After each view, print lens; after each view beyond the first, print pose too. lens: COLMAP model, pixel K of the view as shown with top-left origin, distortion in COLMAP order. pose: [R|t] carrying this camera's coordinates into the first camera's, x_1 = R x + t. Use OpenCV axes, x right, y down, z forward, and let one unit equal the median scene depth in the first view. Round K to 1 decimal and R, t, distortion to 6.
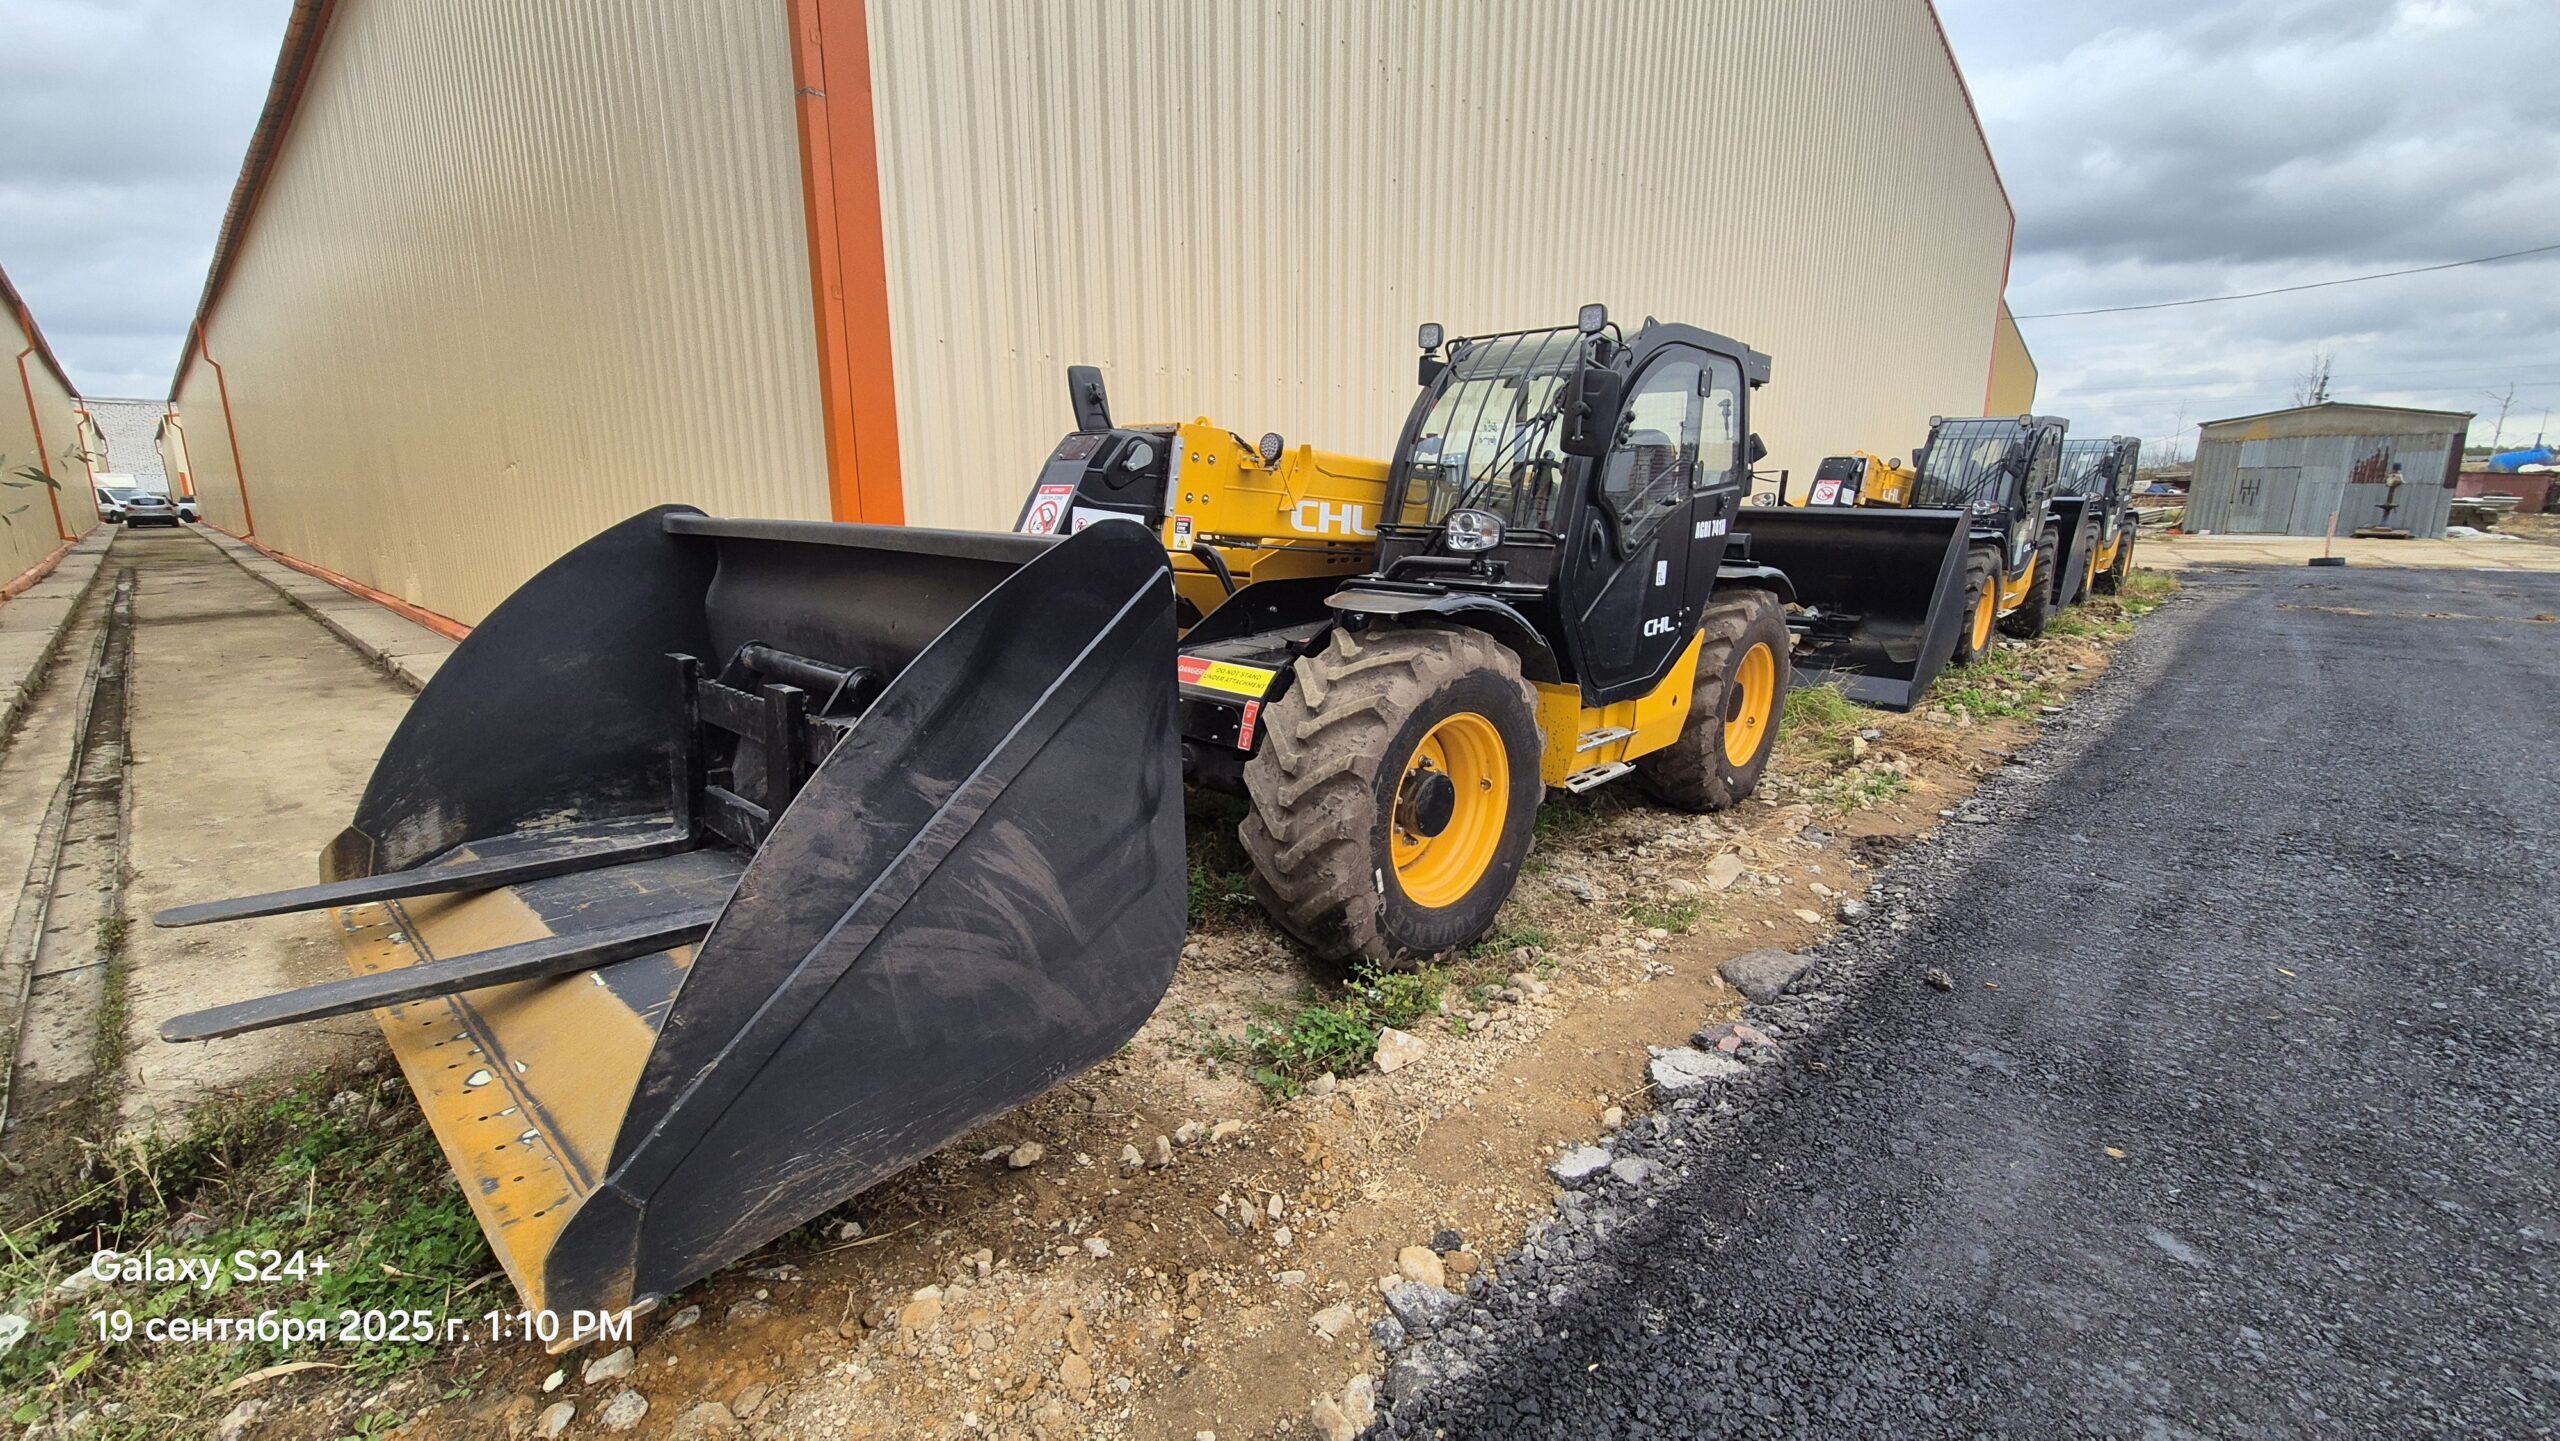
lens RADIAL K [[1043.3, 0, 1271.1], [0, 1043.3, 714.1], [0, 0, 1]] dist [-0.013466, 0.002257]
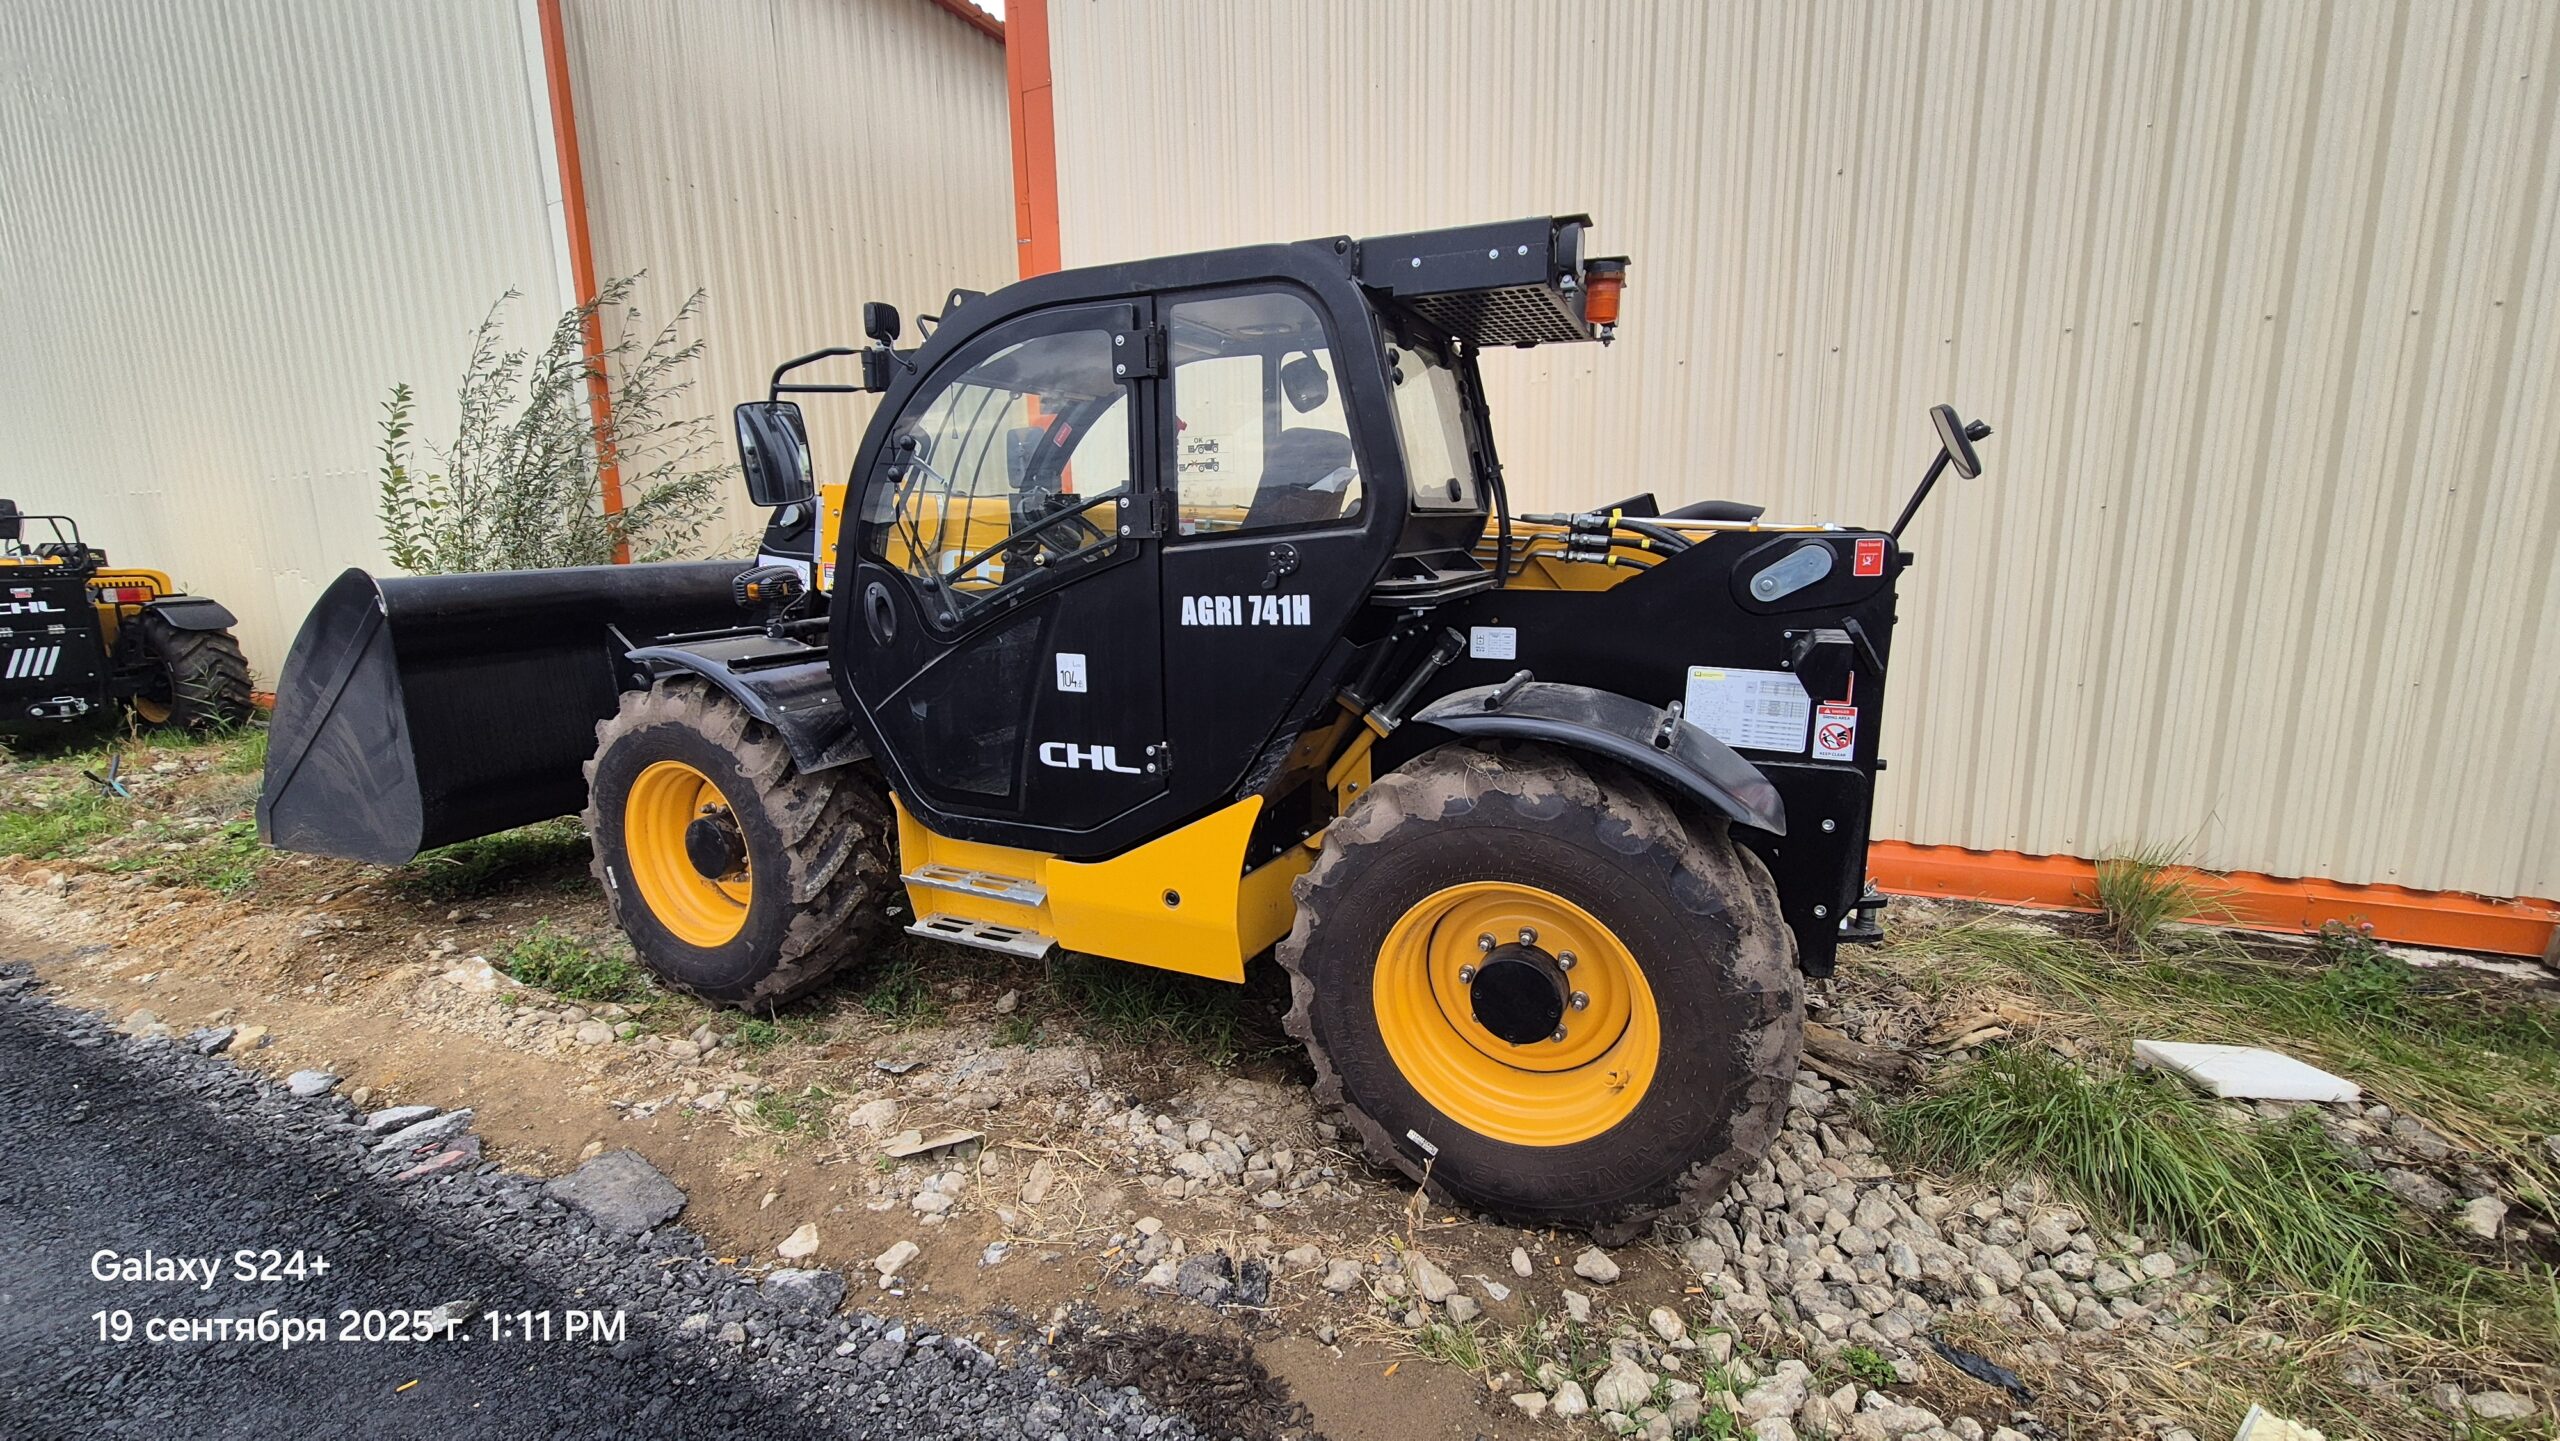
lens RADIAL K [[1043.3, 0, 1343.9], [0, 1043.3, 720.5], [0, 0, 1]] dist [-0.013466, 0.002257]
pose [[0.335721, 0.163882, -0.927596, 1.360737], [-0.181863, 0.977498, 0.106877, -0.273215], [0.924239, 0.132814, 0.357971, 1.245048]]
